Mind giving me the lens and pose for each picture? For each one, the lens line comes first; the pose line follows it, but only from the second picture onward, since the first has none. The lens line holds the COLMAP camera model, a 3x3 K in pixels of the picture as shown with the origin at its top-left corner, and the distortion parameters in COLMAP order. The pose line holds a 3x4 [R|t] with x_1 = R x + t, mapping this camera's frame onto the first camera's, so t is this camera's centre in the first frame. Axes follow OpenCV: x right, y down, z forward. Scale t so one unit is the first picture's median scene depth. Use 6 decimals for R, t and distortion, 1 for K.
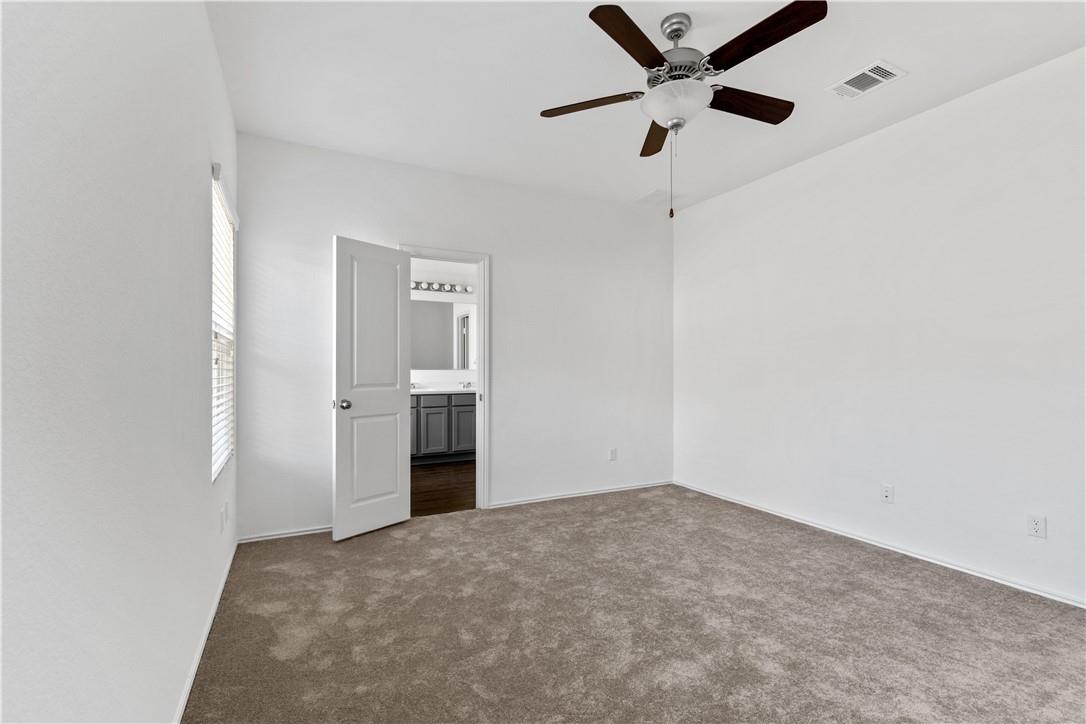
lens RADIAL K [[471.3, 0, 545.2], [0, 471.3, 366.7], [0, 0, 1]] dist [-0.005146, 0.001020]
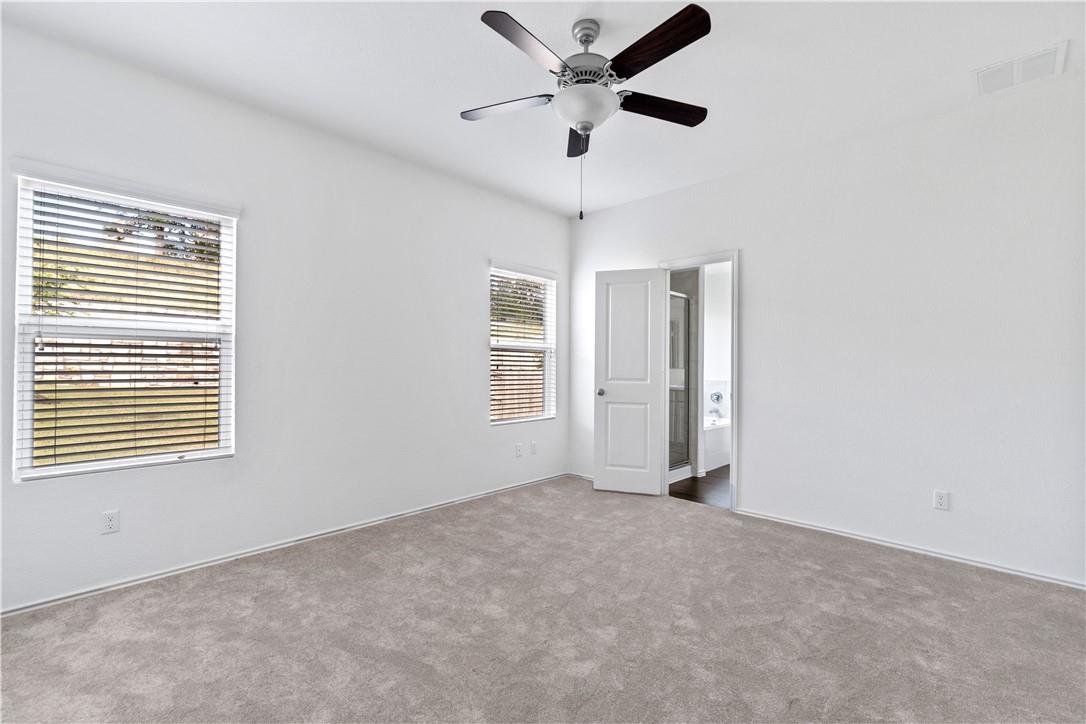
lens RADIAL K [[471.3, 0, 547.9], [0, 471.3, 362.5], [0, 0, 1]] dist [-0.005146, 0.001020]
pose [[0.333727, -0.005805, -0.942652, 0.748834], [-0.002890, 0.999970, -0.007181, 0.003387], [0.942666, 0.005121, 0.333700, 0.357822]]
